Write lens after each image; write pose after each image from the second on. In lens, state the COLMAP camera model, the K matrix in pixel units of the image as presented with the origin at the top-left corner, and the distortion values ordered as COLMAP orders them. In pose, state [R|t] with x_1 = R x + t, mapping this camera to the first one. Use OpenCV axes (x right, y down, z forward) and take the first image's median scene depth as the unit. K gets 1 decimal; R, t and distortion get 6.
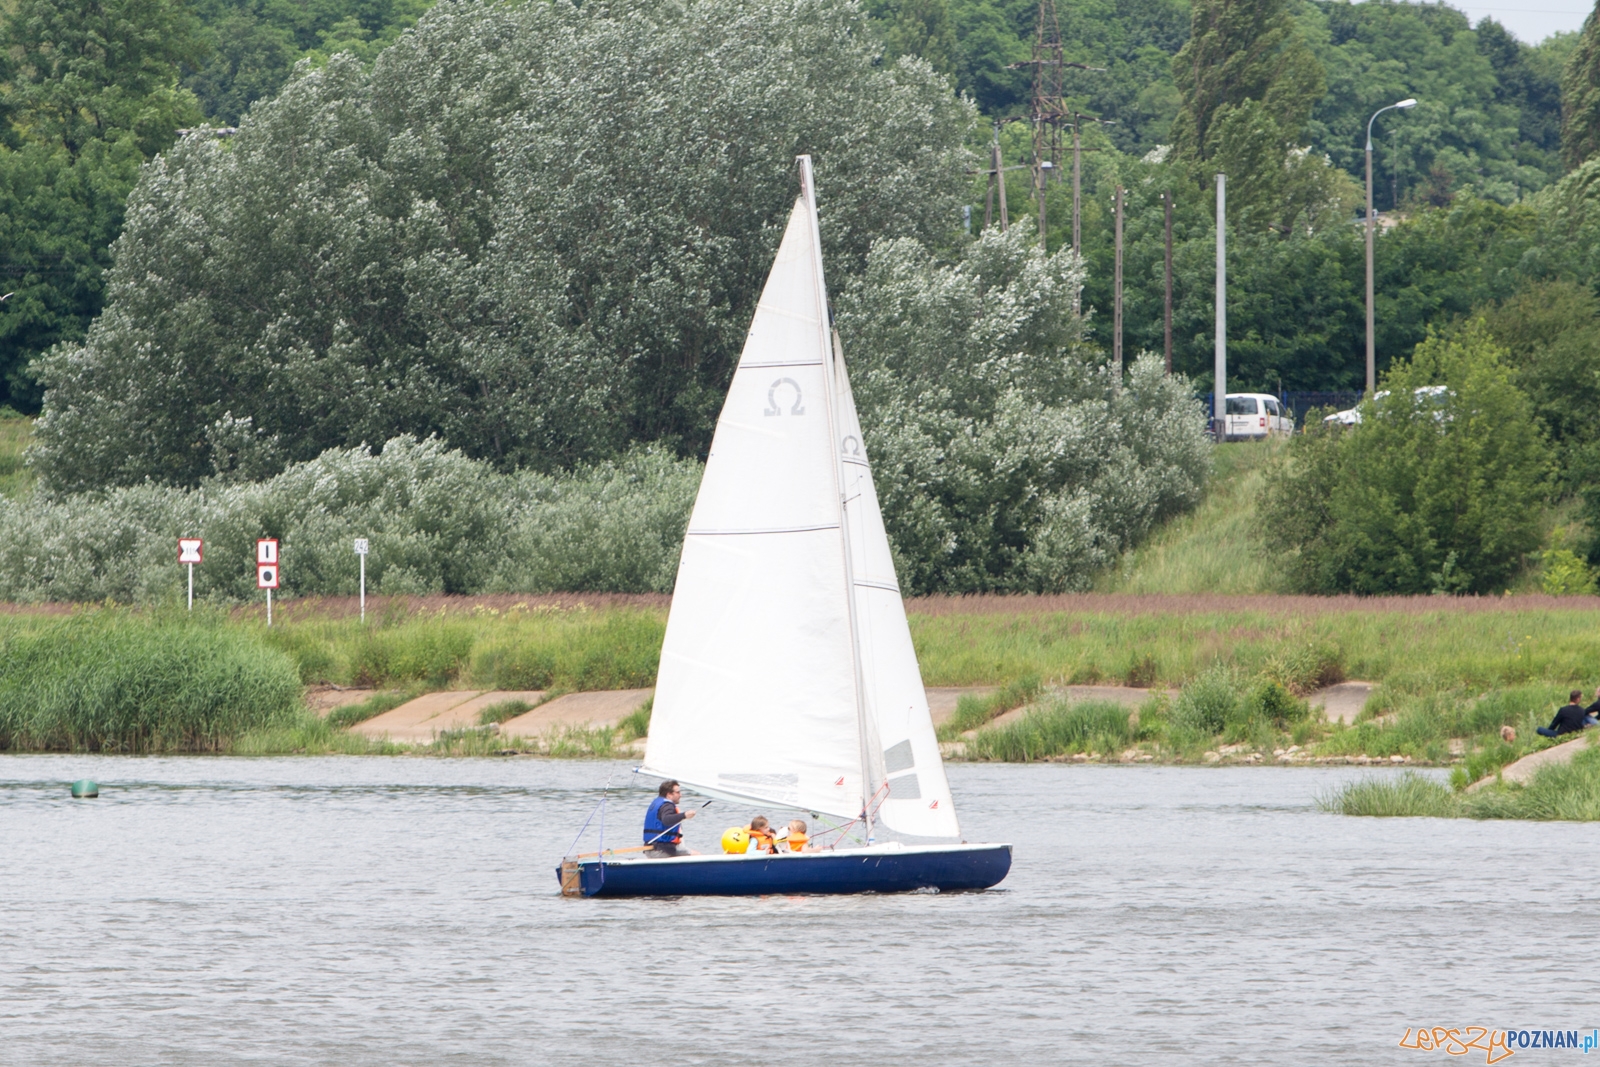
lens RADIAL K [[4434.3, 0, 800.0], [0, 4434.3, 533.5], [0, 0, 1]] dist [-0.001086, 0.153730]
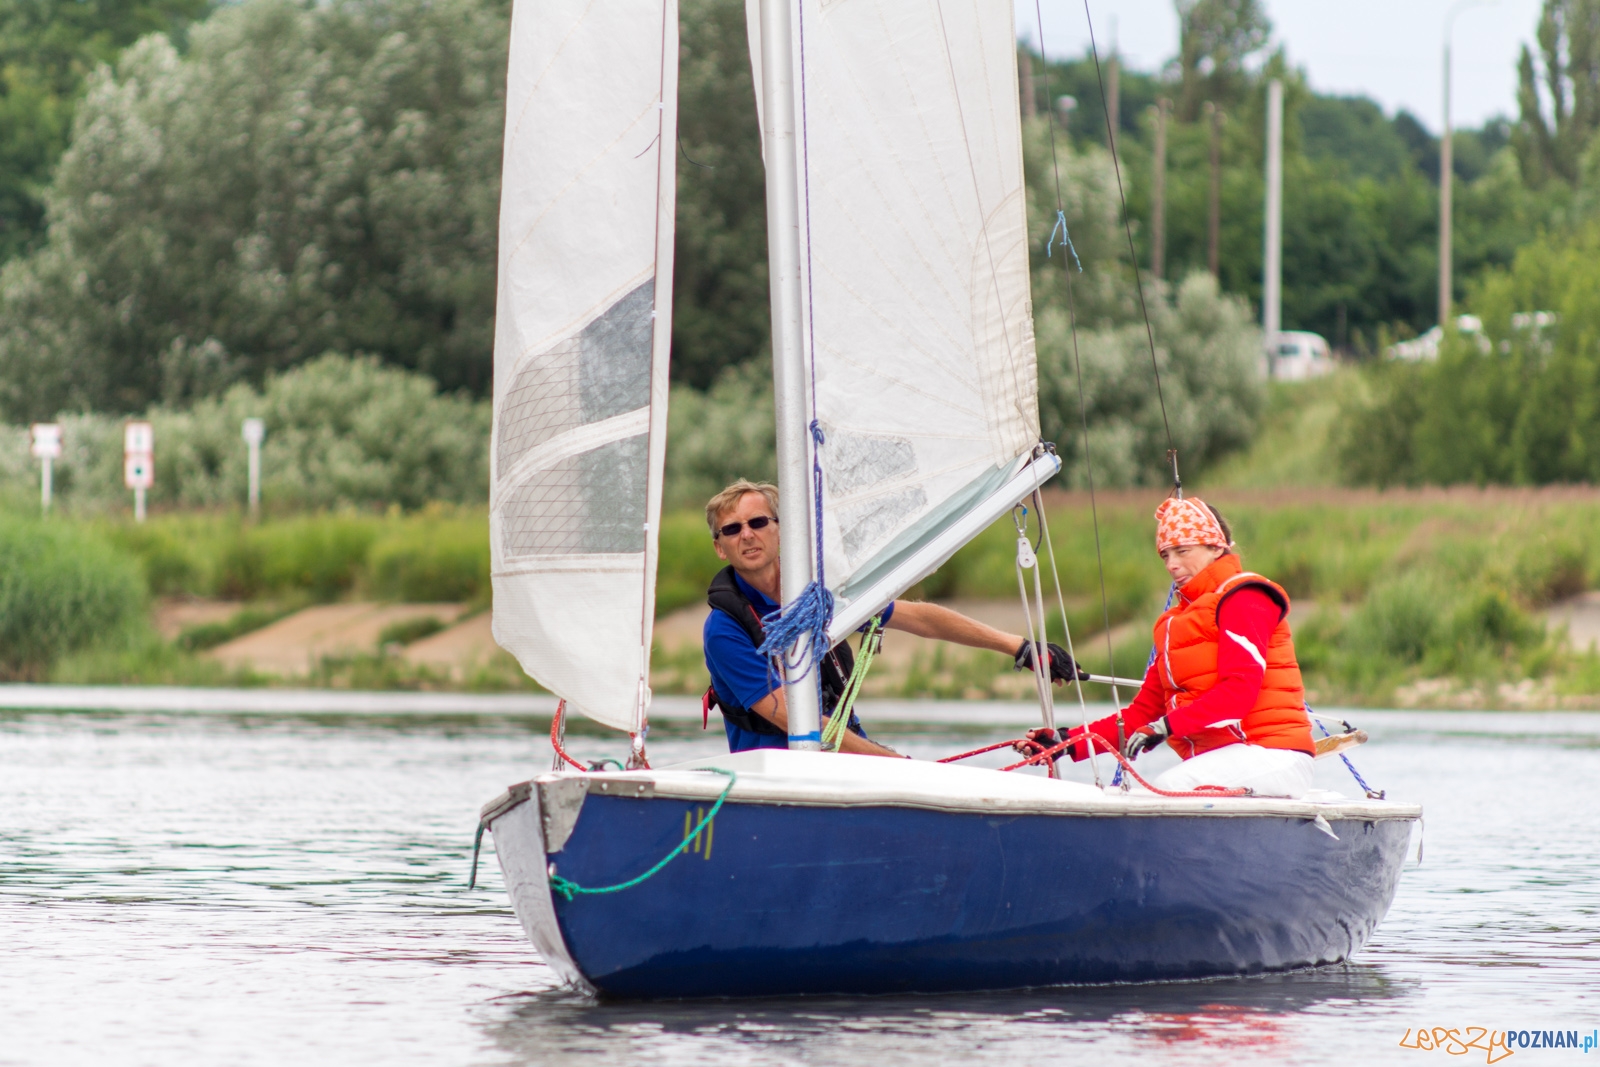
lens RADIAL K [[4434.3, 0, 800.0], [0, 4434.3, 533.5], [0, 0, 1]] dist [-0.001086, 0.153730]
pose [[0.999921, 0.012543, 0.000177, -0.002085], [-0.012543, 0.999906, 0.005524, 0.018314], [-0.000108, -0.005526, 0.999985, 0.252813]]
